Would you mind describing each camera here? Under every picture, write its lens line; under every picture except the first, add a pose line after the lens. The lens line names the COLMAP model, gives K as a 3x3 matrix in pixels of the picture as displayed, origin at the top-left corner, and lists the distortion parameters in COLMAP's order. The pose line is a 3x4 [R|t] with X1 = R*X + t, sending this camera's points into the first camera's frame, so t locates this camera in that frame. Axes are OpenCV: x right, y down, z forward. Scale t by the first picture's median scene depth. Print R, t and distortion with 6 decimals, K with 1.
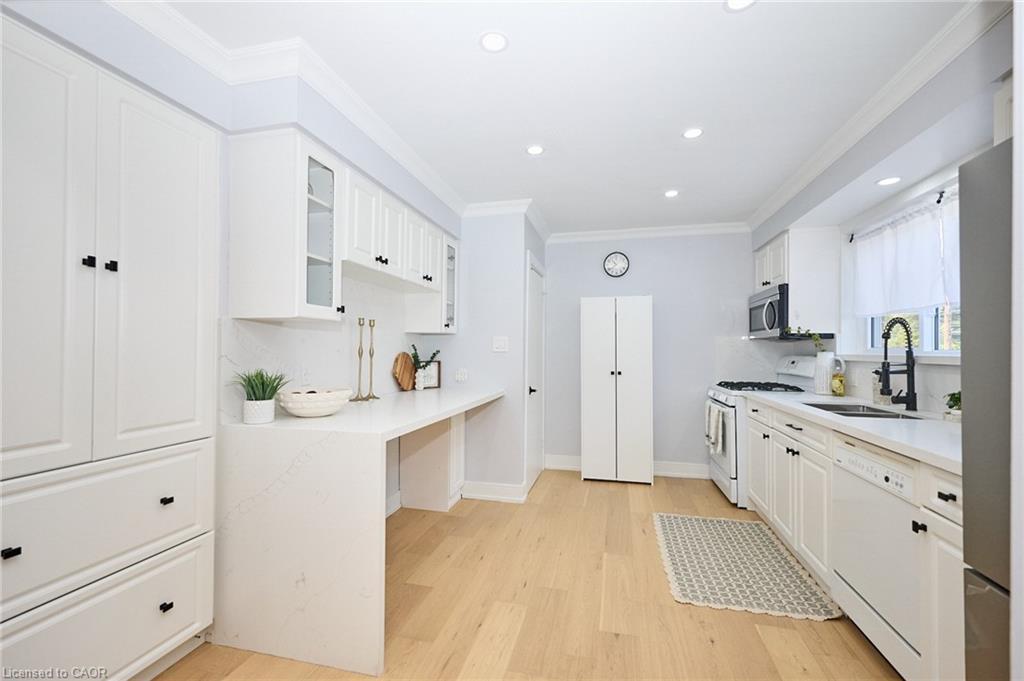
lens RADIAL K [[429.8, 0, 511.2], [0, 429.8, 346.0], [0, 0, 1]] dist [0.000377, -0.000309]
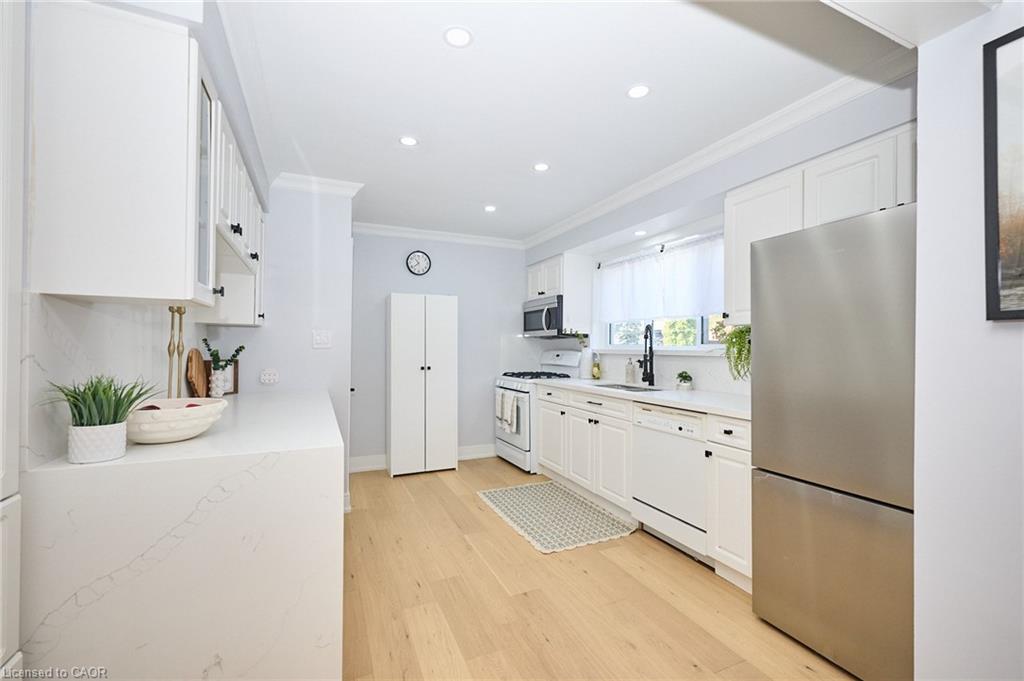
lens RADIAL K [[429.8, 0, 507.8], [0, 429.8, 342.6], [0, 0, 1]] dist [0.000377, -0.000309]
pose [[0.792782, 0.004968, 0.609485, -0.296062], [-0.006791, 0.999977, 0.000683, -0.000654], [-0.609468, -0.004681, 0.792797, 0.071176]]
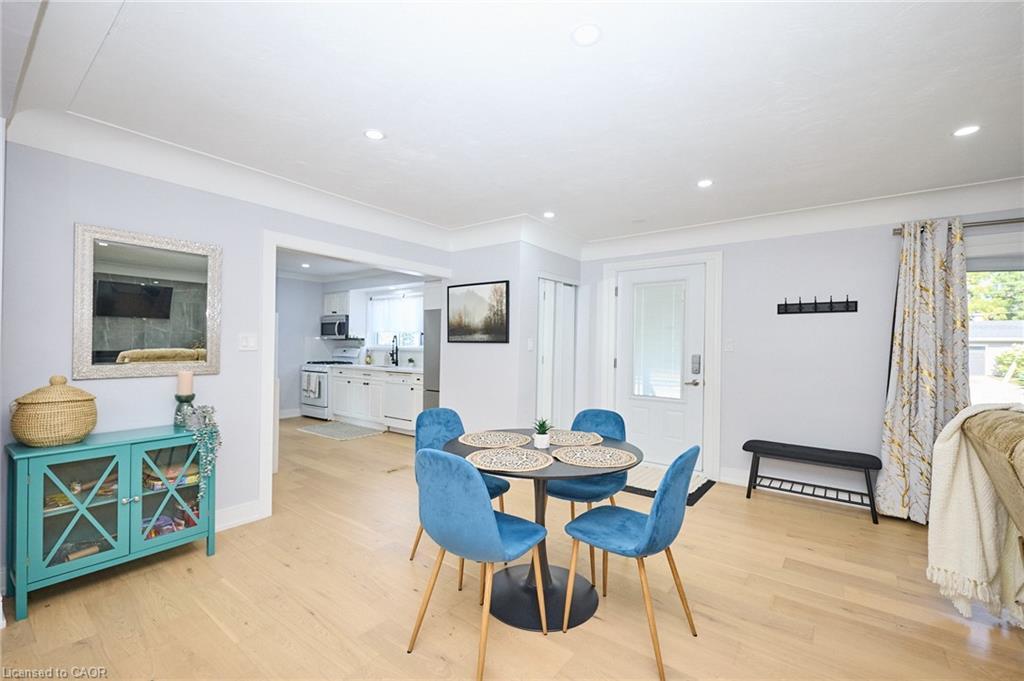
lens RADIAL K [[429.8, 0, 508.8], [0, 429.8, 343.0], [0, 0, 1]] dist [0.000377, -0.000309]
pose [[0.397293, 0.004324, 0.917682, -1.112962], [-0.019546, 0.999802, 0.003751, -0.027136], [-0.917484, -0.019428, 0.397299, -0.670323]]
